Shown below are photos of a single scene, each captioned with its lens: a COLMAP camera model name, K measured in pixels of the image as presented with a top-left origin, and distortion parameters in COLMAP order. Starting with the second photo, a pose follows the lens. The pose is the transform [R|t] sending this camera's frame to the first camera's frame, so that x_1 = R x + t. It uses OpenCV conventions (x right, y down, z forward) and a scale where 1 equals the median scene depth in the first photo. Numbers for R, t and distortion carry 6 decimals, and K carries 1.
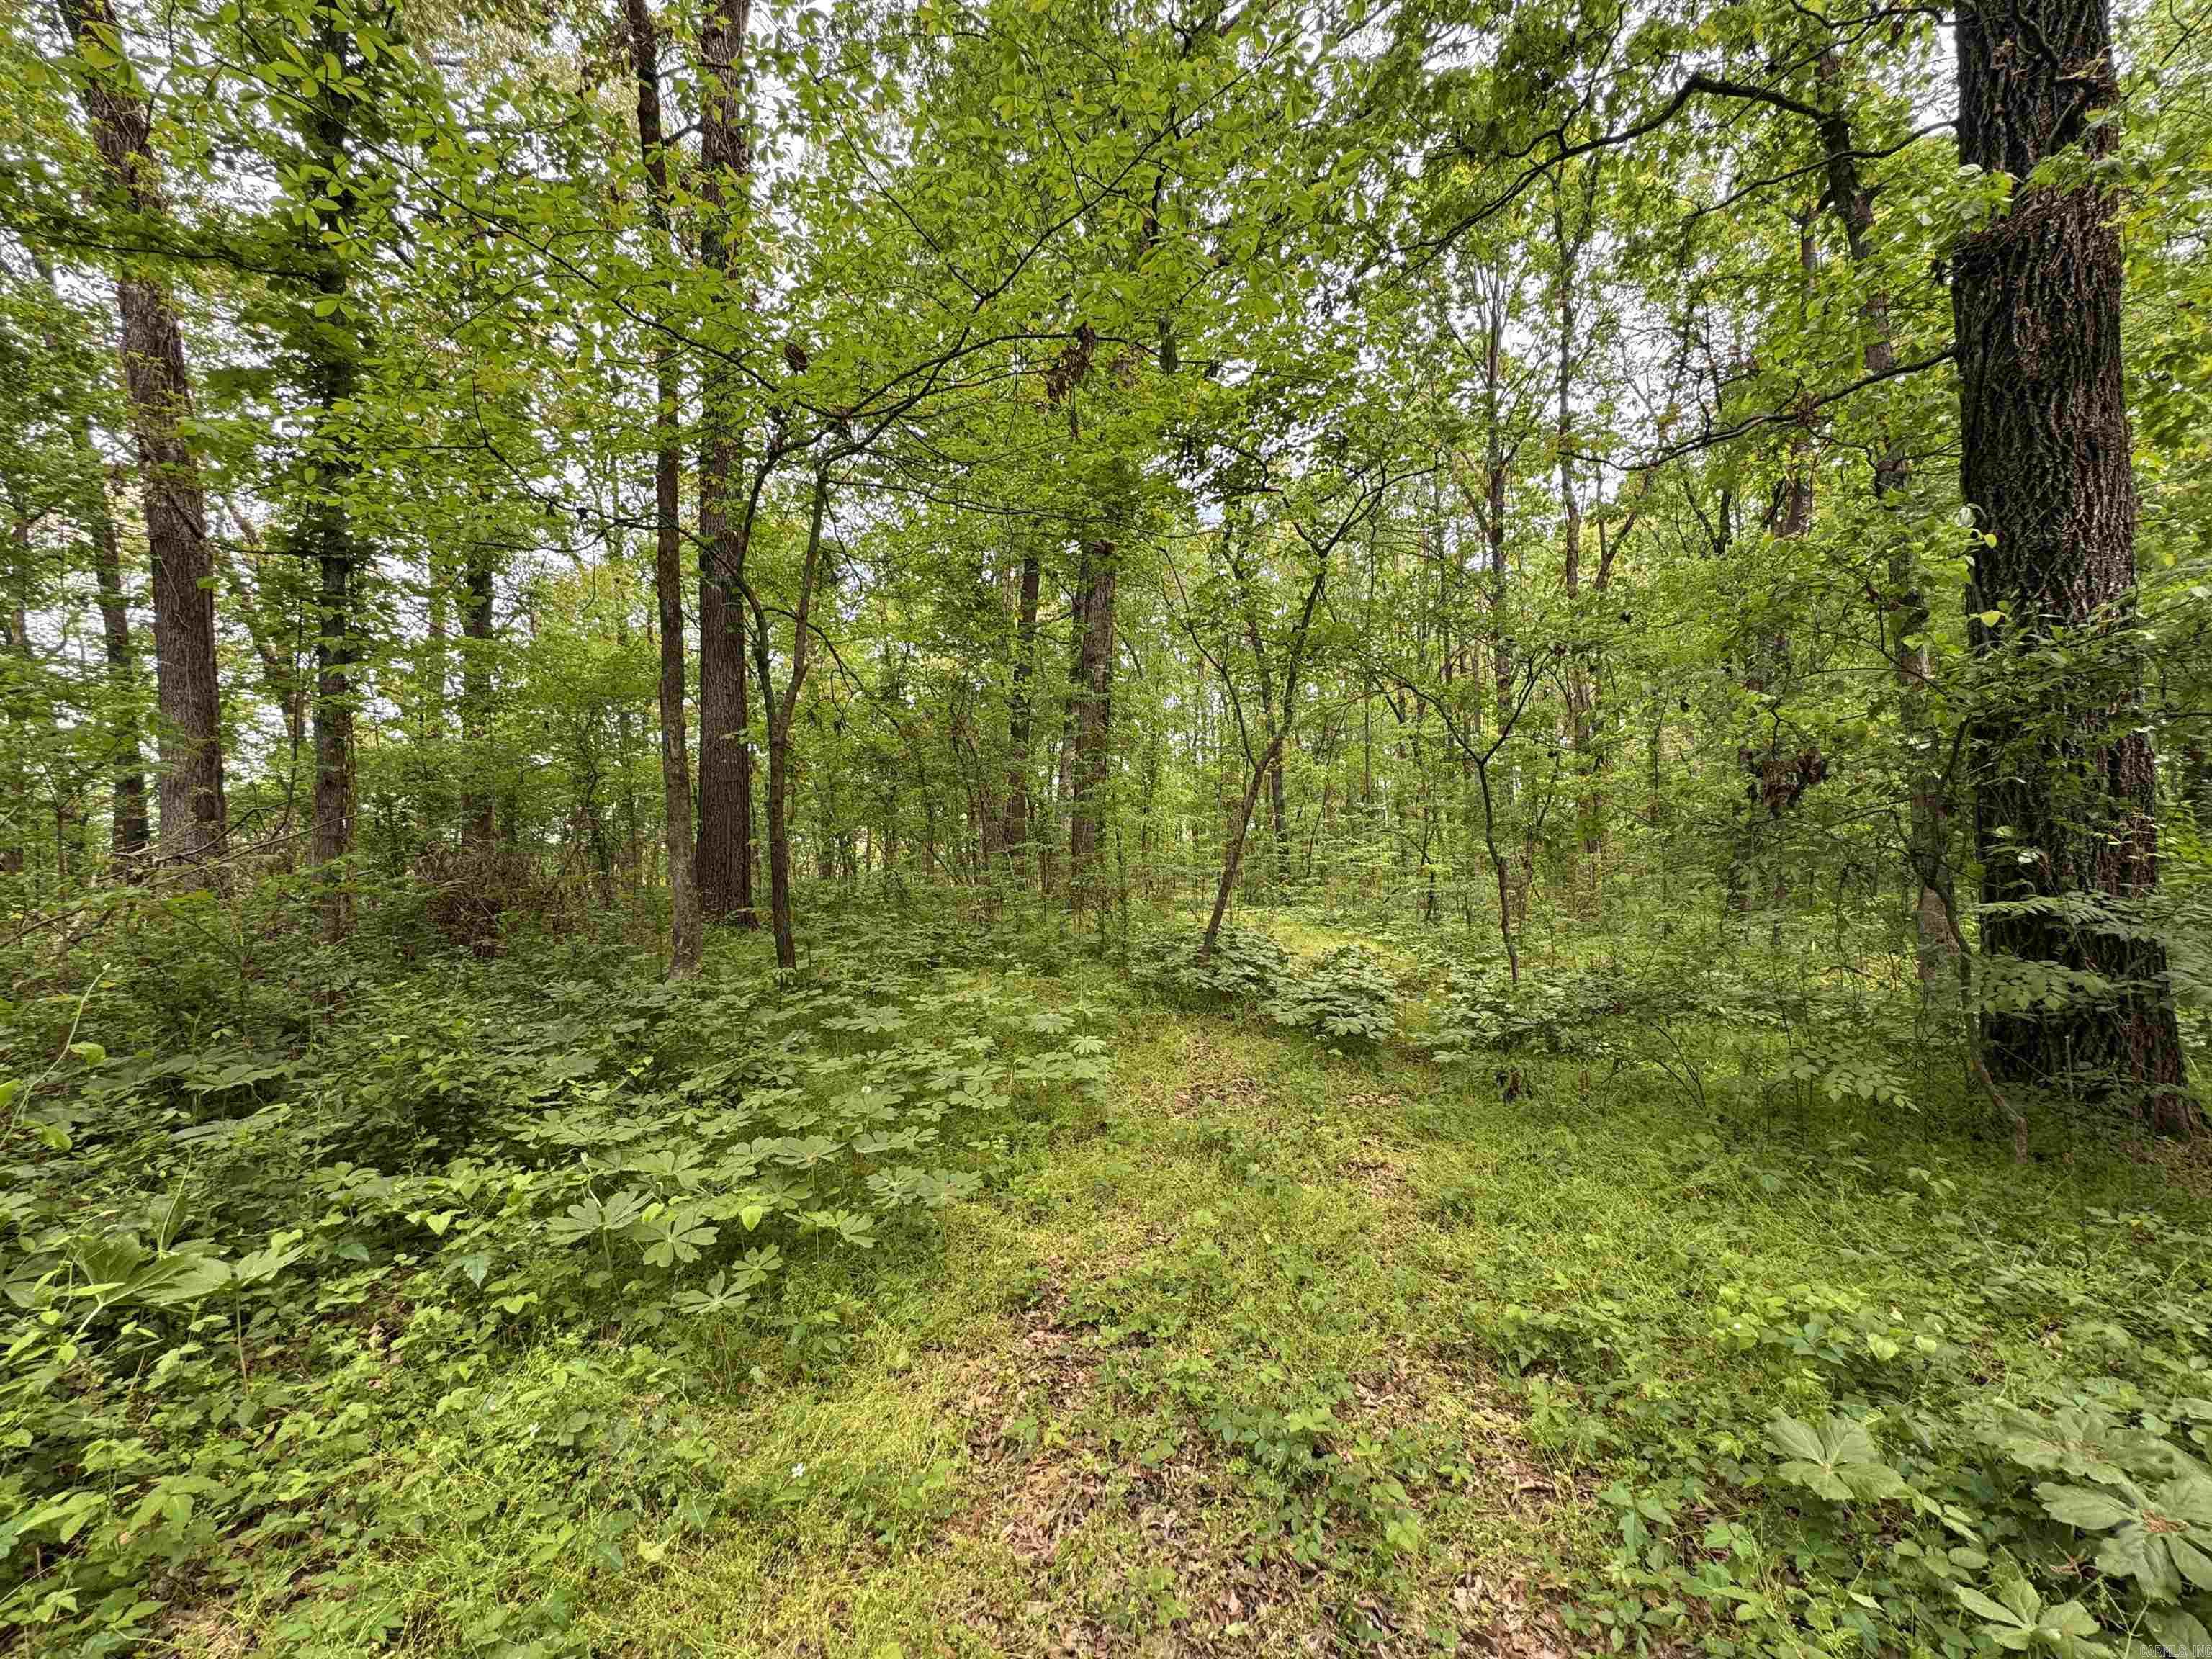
lens RADIAL K [[887.8, 0, 1100.2], [0, 887.8, 832.2], [0, 0, 1]] dist [-0.000630, 0.000370]
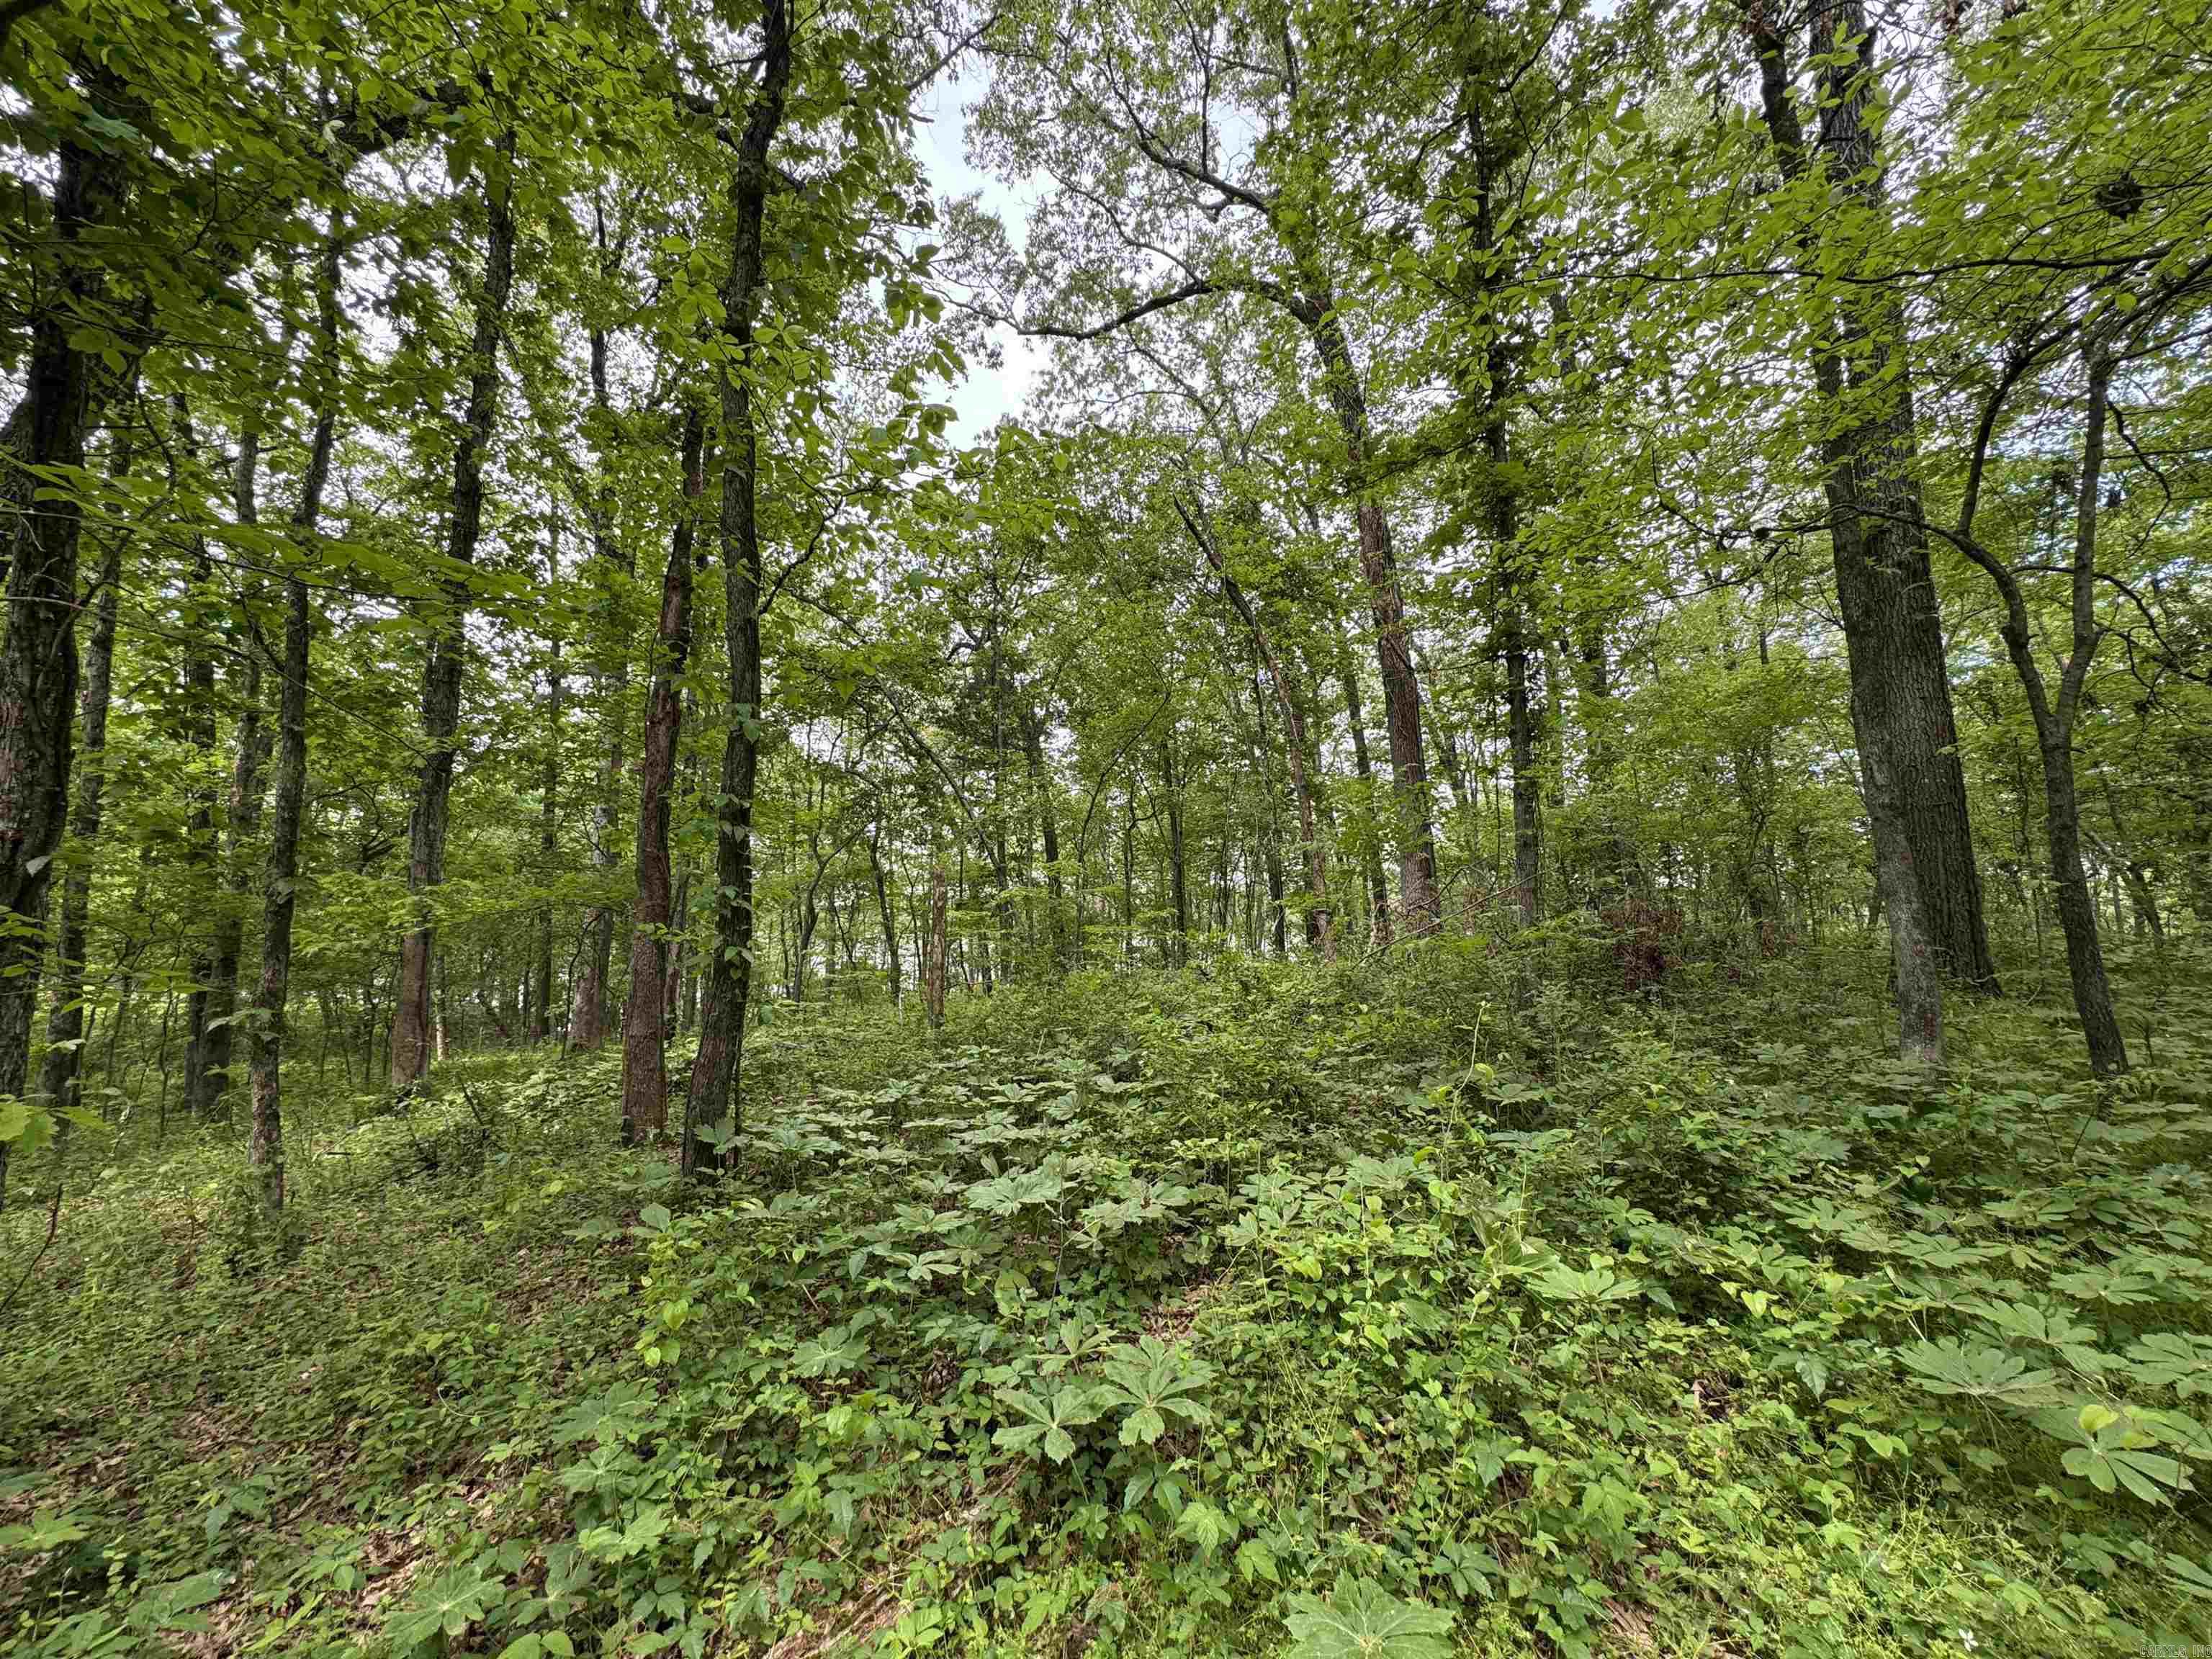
lens RADIAL K [[887.8, 0, 1092.7], [0, 887.8, 831.9], [0, 0, 1]] dist [-0.000630, 0.000370]
pose [[0.419462, -0.083520, -0.903923, -0.100536], [0.037947, 0.996501, -0.074465, -0.010659], [0.906980, -0.003066, 0.421163, -0.024093]]
